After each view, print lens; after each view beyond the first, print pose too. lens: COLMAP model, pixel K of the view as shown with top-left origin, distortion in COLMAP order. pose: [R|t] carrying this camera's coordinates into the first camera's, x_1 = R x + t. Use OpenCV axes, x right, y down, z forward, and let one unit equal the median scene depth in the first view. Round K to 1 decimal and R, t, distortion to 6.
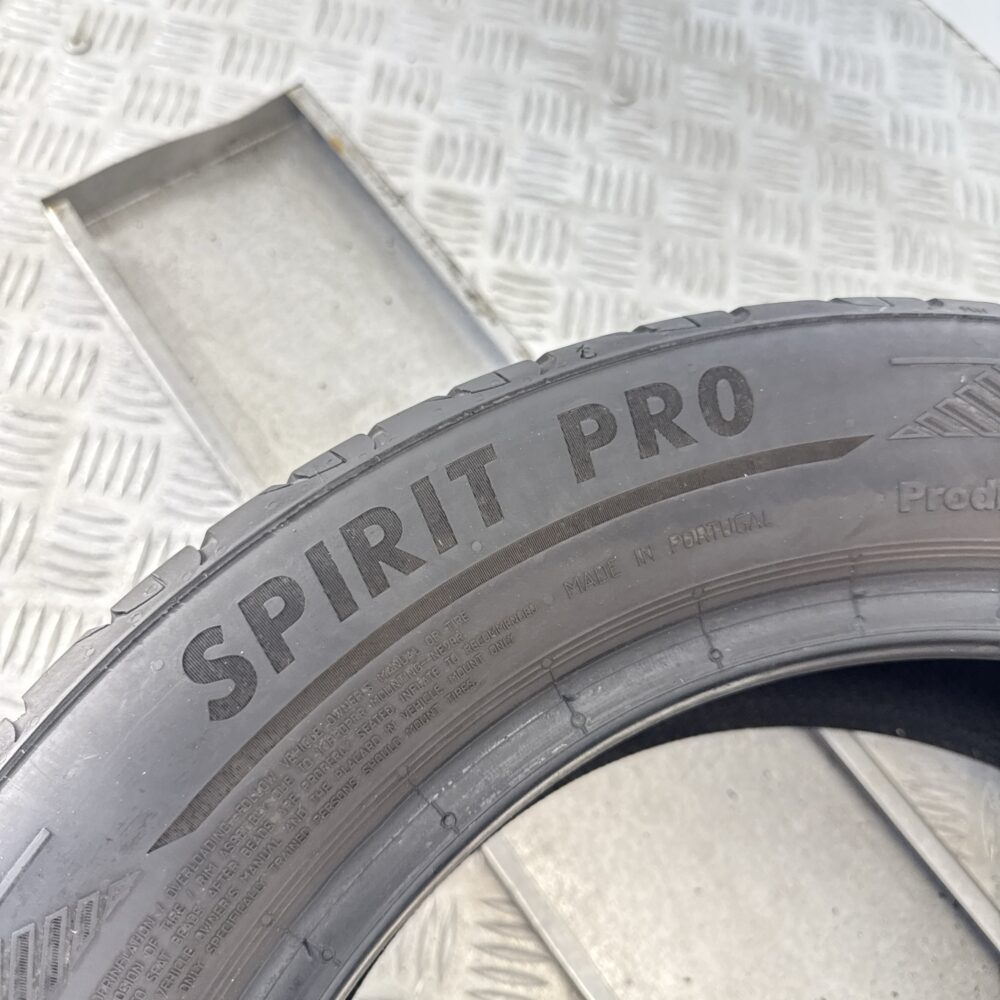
lens RADIAL K [[936.3, 0, 500.0], [0, 936.3, 500.0], [0, 0, 1]] dist [0.112398, -0.286190]
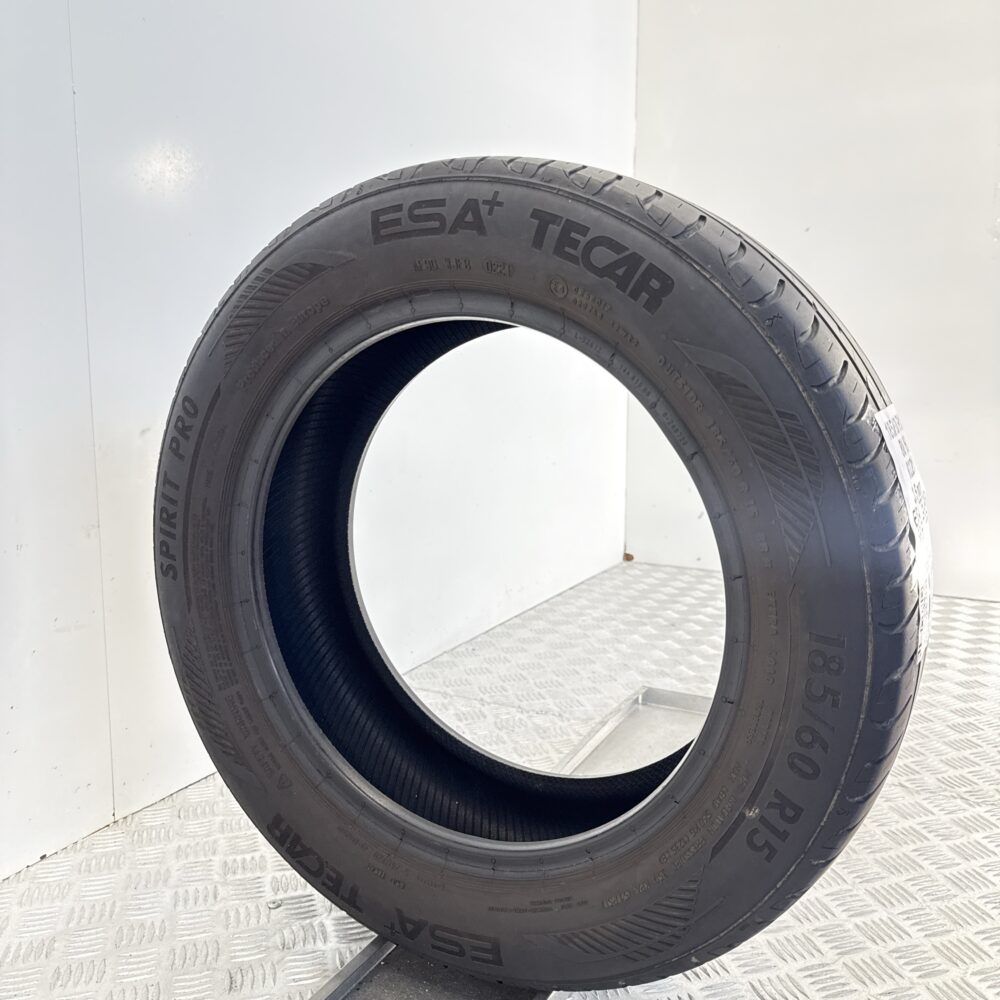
lens RADIAL K [[936.3, 0, 500.0], [0, 936.3, 500.0], [0, 0, 1]] dist [0.112398, -0.286190]
pose [[0.588218, -0.647220, -0.484877, 2.237665], [0.768278, 0.634423, 0.085184, 0.630198], [0.252484, -0.422627, 0.870424, -1.632105]]
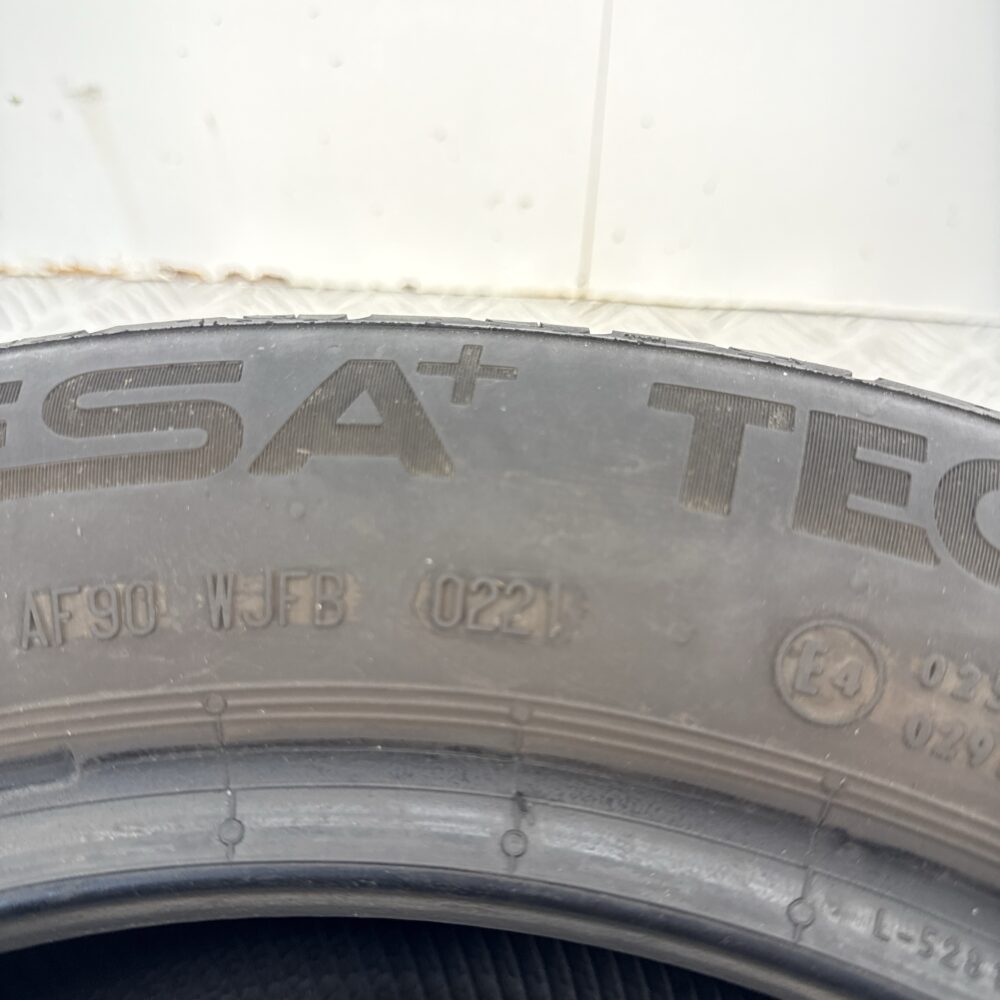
lens RADIAL K [[1003.9, 0, 500.0], [0, 1003.9, 500.0], [0, 0, 1]] dist [0.115117, -0.349520]
pose [[0.631083, -0.680719, 0.371961, 1.196571], [0.737700, 0.674928, -0.016437, 0.405985], [-0.239858, 0.284769, 0.928103, 0.351881]]
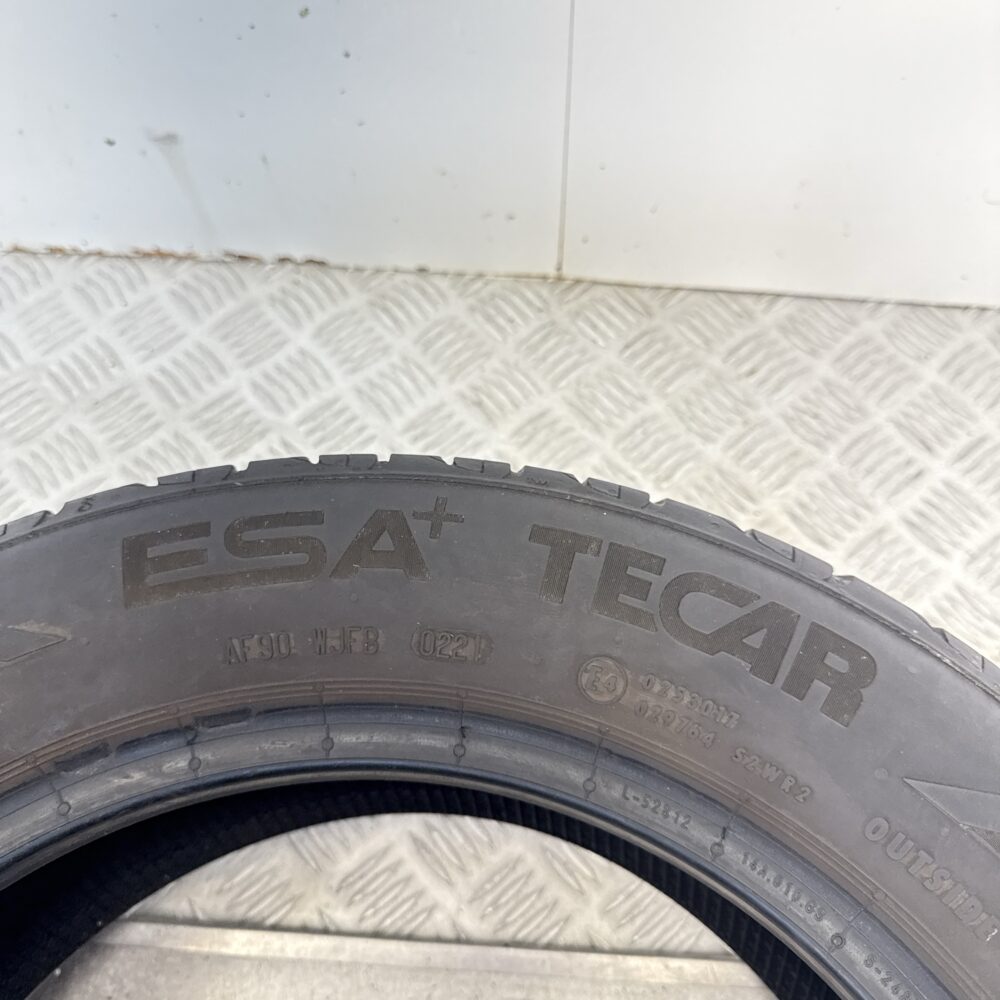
lens RADIAL K [[981.0, 0, 500.0], [0, 981.0, 500.0], [0, 0, 1]] dist [0.213620, -0.602284]
pose [[0.642052, -0.735339, 0.216900, 1.282272], [0.736563, 0.670138, 0.091594, 0.245131], [-0.212705, 0.100952, 0.971887, -0.318503]]
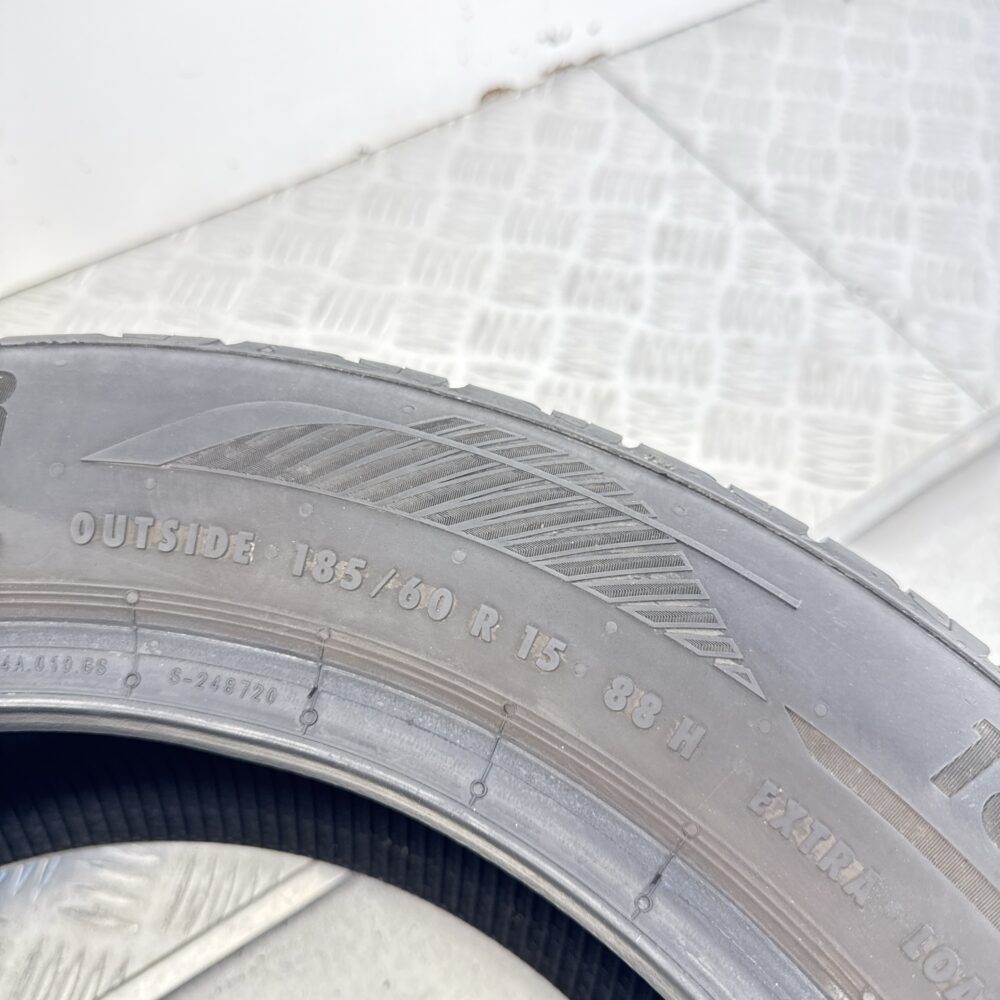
lens RADIAL K [[1021.0, 0, 500.0], [0, 1021.0, 500.0], [0, 0, 1]] dist [-0.005545, -0.023261]
pose [[0.052875, -0.891785, 0.449359, 1.147345], [0.927813, 0.210276, 0.308134, 0.992468], [-0.369279, 0.400629, 0.838528, -0.208243]]
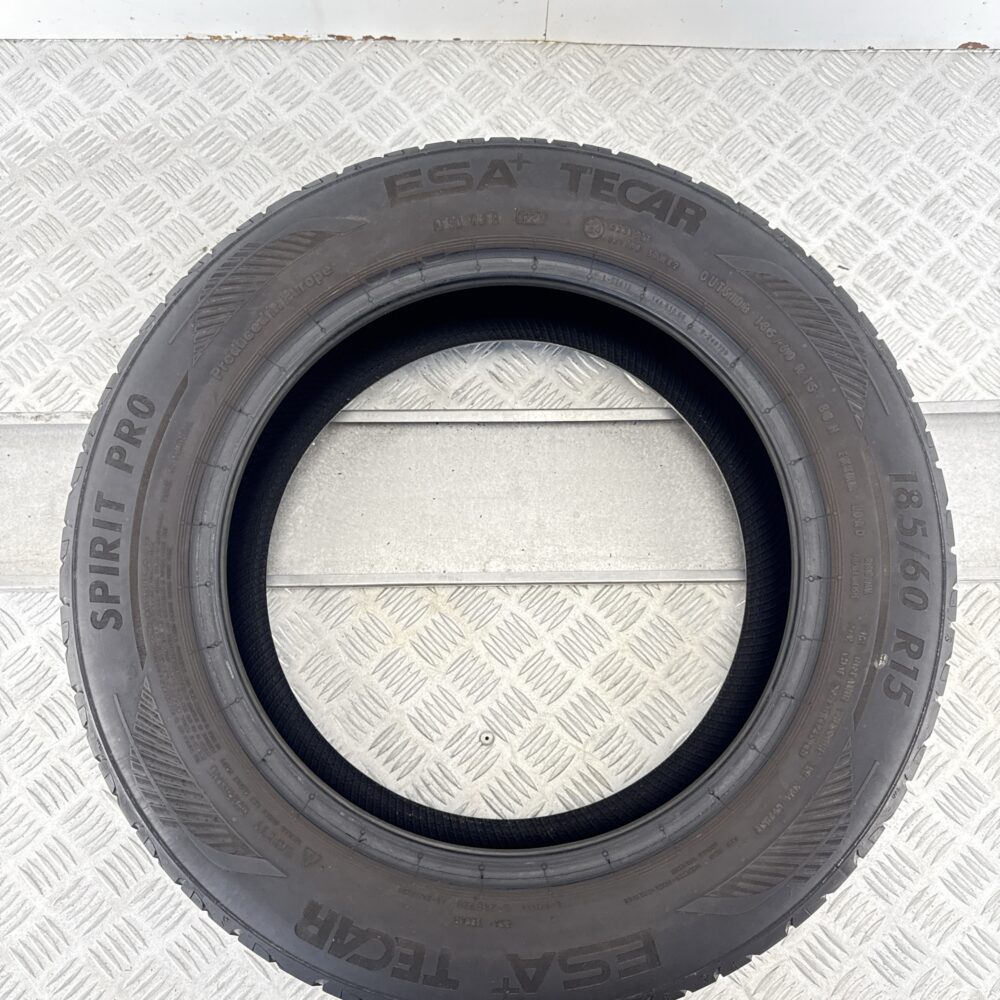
lens RADIAL K [[961.0, 0, 500.0], [0, 961.0, 500.0], [0, 0, 1]] dist [0.131614, -0.270622]
pose [[0.588057, -0.805502, 0.073177, 0.434329], [0.766096, 0.583726, 0.268999, 0.082477], [-0.259395, -0.102127, 0.960356, -1.912327]]
